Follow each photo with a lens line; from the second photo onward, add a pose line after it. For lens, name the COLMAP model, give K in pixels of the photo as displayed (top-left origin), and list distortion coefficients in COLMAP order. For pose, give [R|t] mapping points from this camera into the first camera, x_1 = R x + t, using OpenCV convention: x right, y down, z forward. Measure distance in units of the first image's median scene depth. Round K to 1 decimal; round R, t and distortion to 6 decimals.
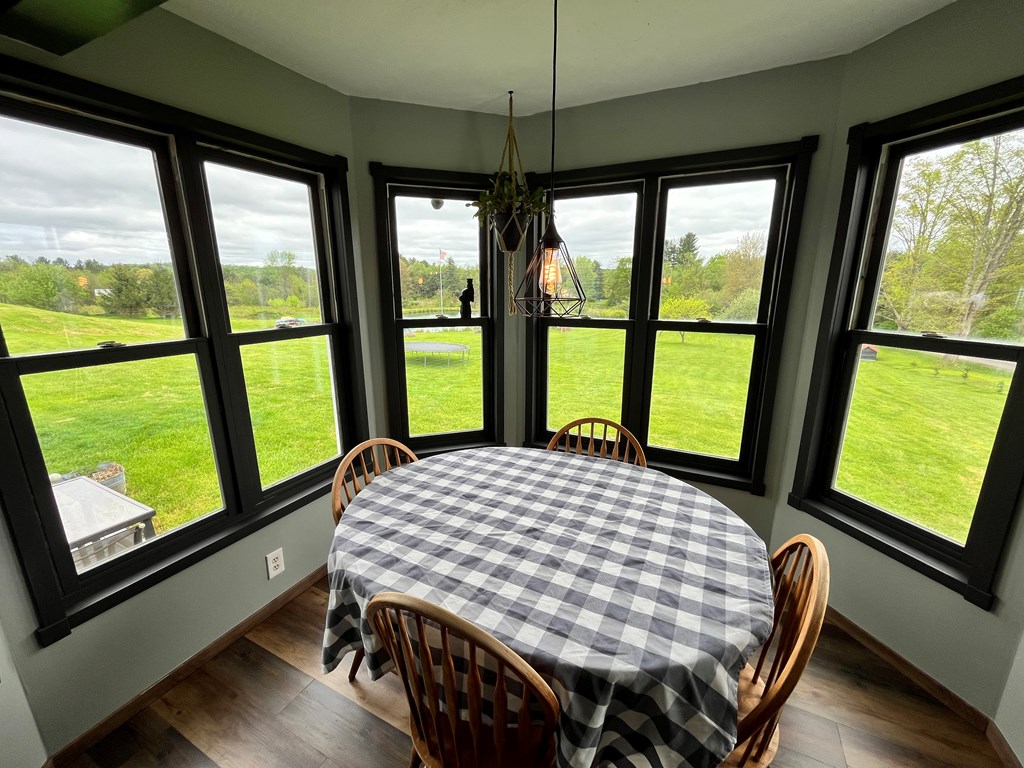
lens RADIAL K [[415.4, 0, 511.1], [0, 415.4, 383.9], [0, 0, 1]] dist [-0.003631, 0.000158]
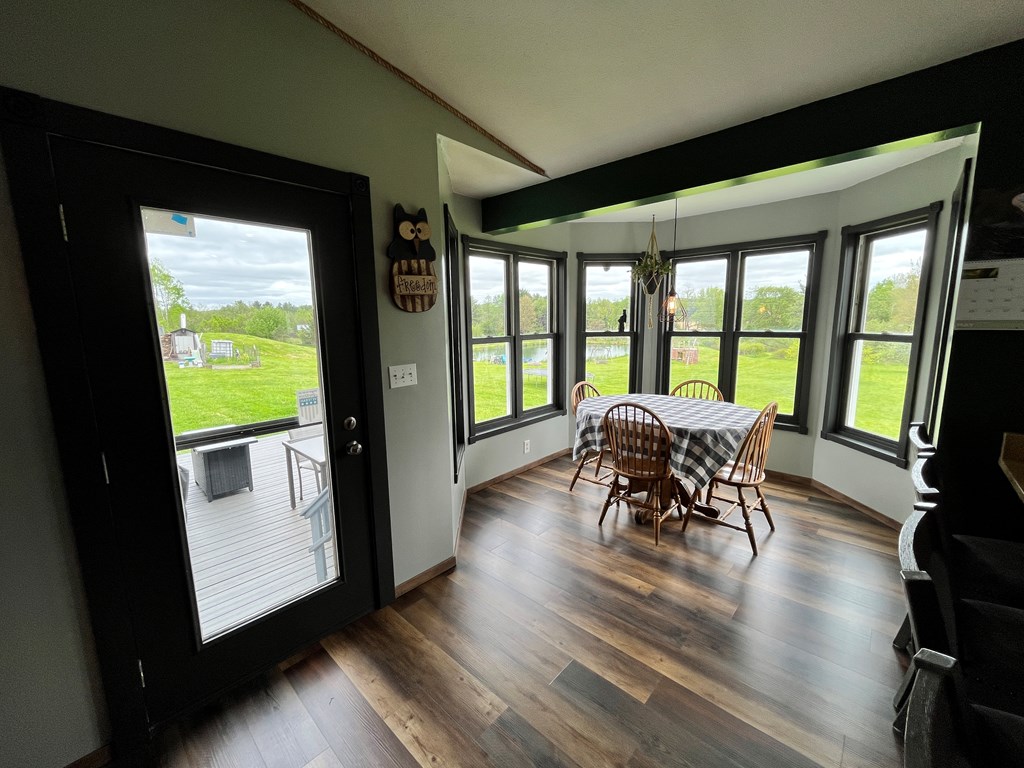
lens RADIAL K [[415.4, 0, 511.4], [0, 415.4, 383.5], [0, 0, 1]] dist [-0.003631, 0.000158]
pose [[0.960305, 0.030244, -0.277307, -0.072378], [-0.052310, 0.995994, -0.072523, 0.247532], [0.274003, 0.084150, 0.958040, -0.925498]]
